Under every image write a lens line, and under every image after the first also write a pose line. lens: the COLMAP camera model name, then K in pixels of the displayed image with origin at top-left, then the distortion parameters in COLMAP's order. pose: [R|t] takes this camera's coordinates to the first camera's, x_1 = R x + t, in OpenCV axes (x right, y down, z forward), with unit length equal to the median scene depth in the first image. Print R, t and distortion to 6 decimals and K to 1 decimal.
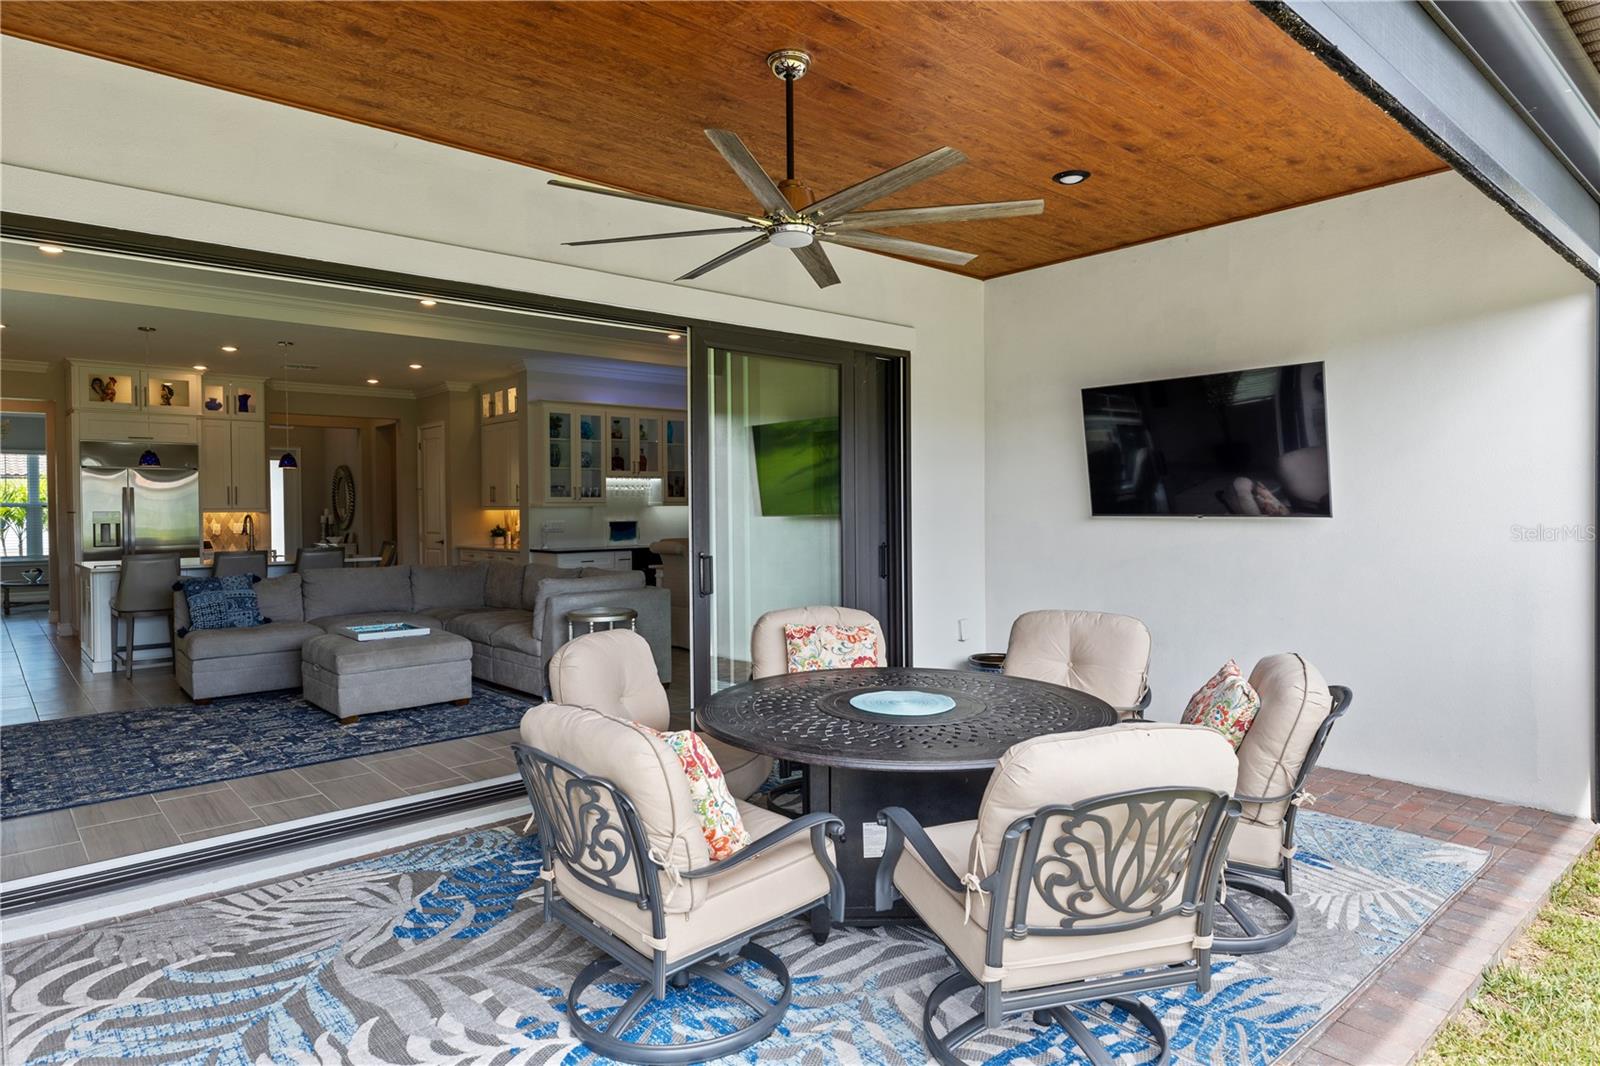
lens RADIAL K [[922.6, 0, 800.0], [0, 922.6, 533.0], [0, 0, 1]] dist [0.005180, -0.000419]
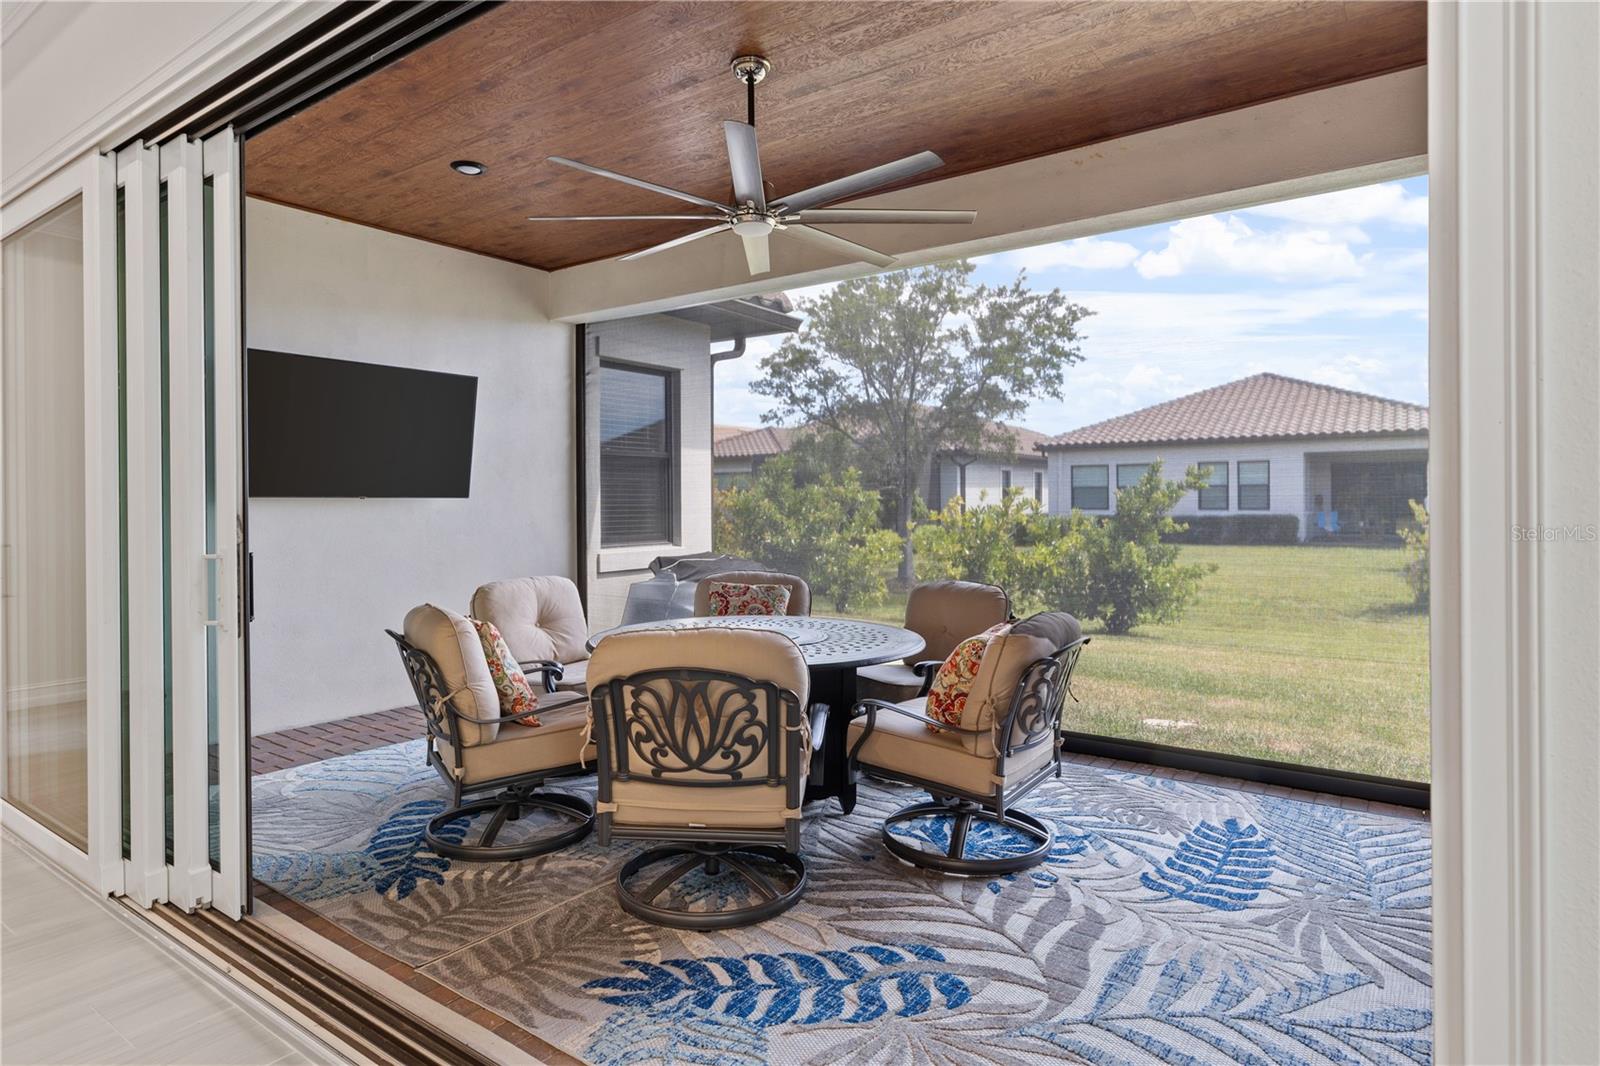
lens RADIAL K [[884.9, 0, 804.4], [0, 884.9, 502.4], [0, 0, 1]] dist [-0.000753, -0.000508]
pose [[-0.230072, 0.008354, 0.973138, -0.625010], [0.033788, 0.999429, -0.000592, 0.006332], [-0.972587, 0.032744, -0.230223, 0.710915]]
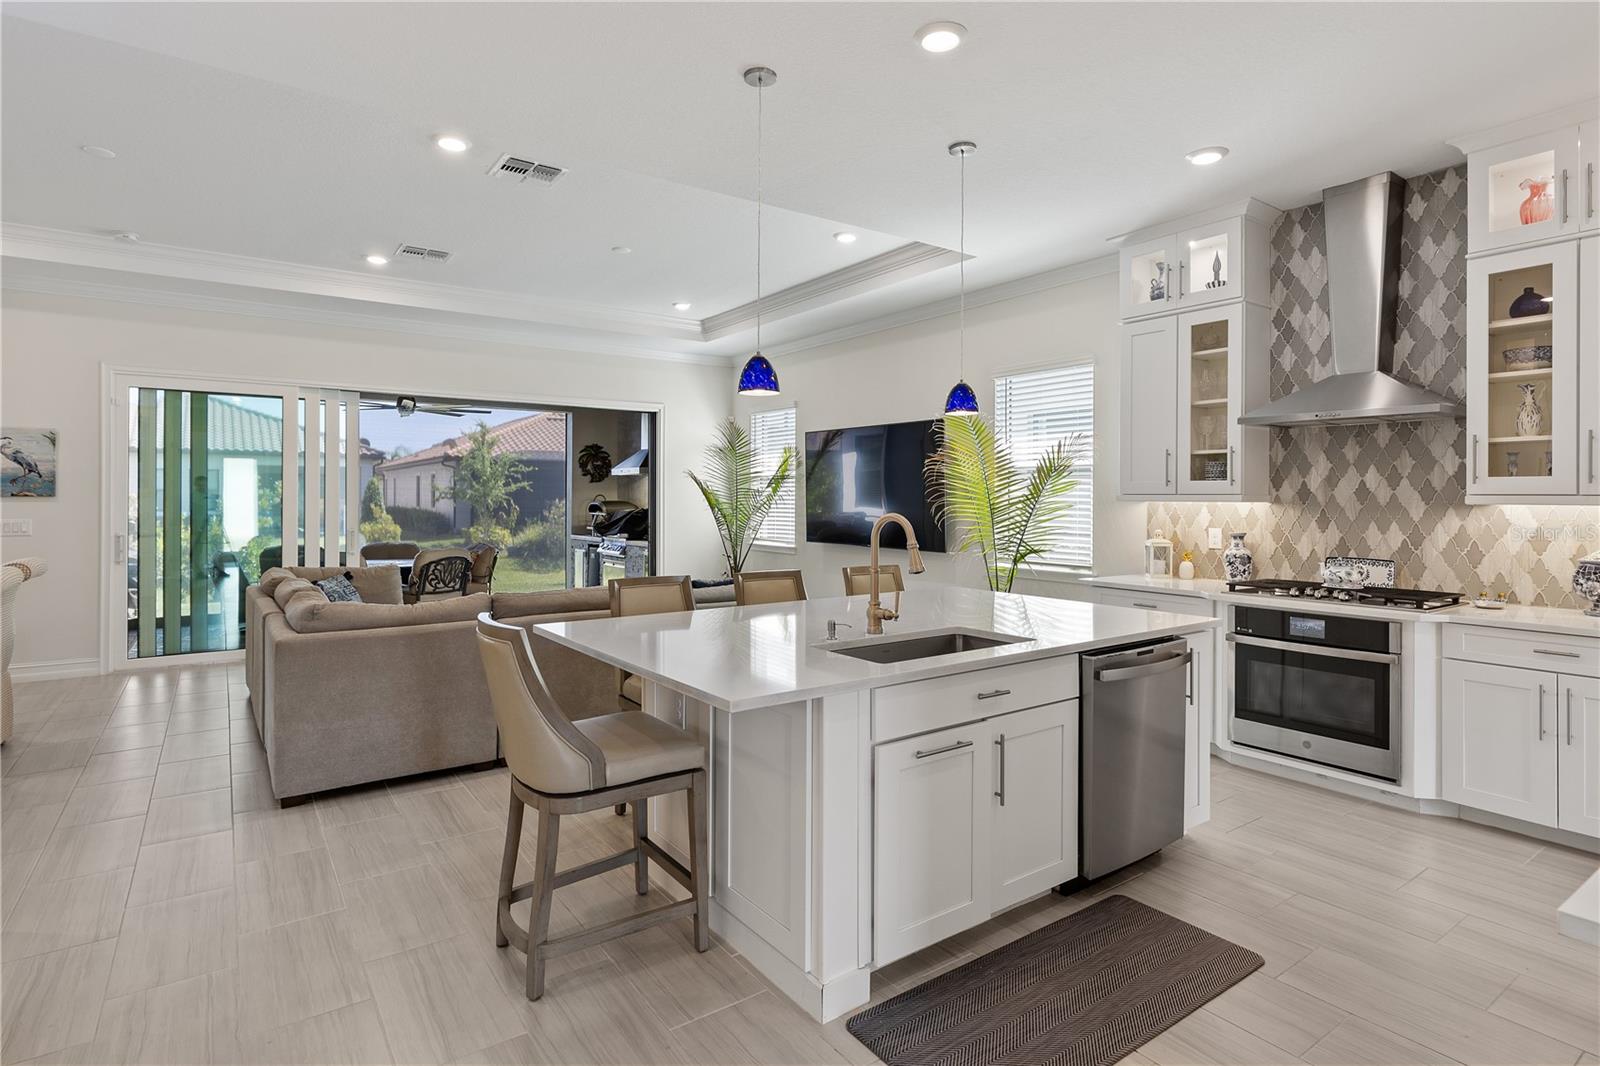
lens RADIAL K [[824.6, 0, 802.1], [0, 824.6, 495.3], [0, 0, 1]] dist [0.001553, 0.000624]
pose [[-0.993956, 0.007486, 0.109520, -0.964804], [0.009923, 0.999715, 0.021728, -0.053867], [-0.109326, 0.022684, -0.993747, 2.143078]]
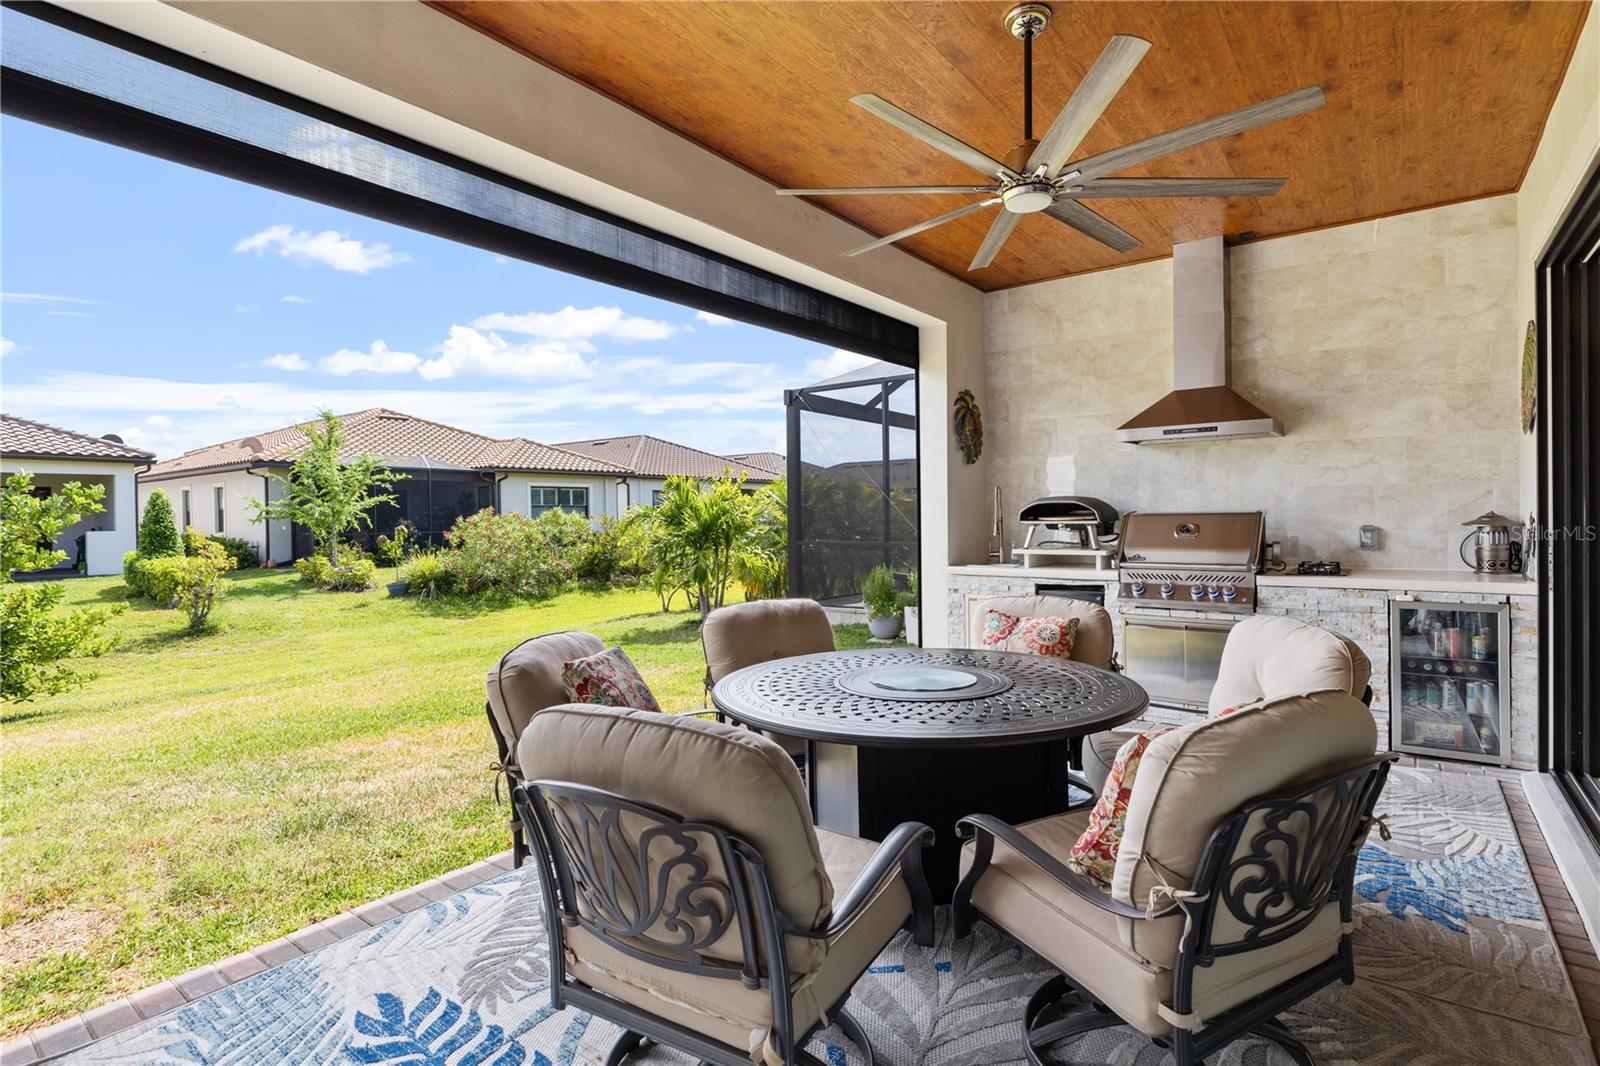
lens RADIAL K [[778.5, 0, 809.8], [0, 778.5, 521.2], [0, 0, 1]] dist [-0.002798, -0.000197]
pose [[-0.979639, 0.024549, -0.199263, 0.229234], [0.017744, 0.999199, 0.035867, -0.010070], [0.199984, 0.031601, -0.979290, 1.051780]]
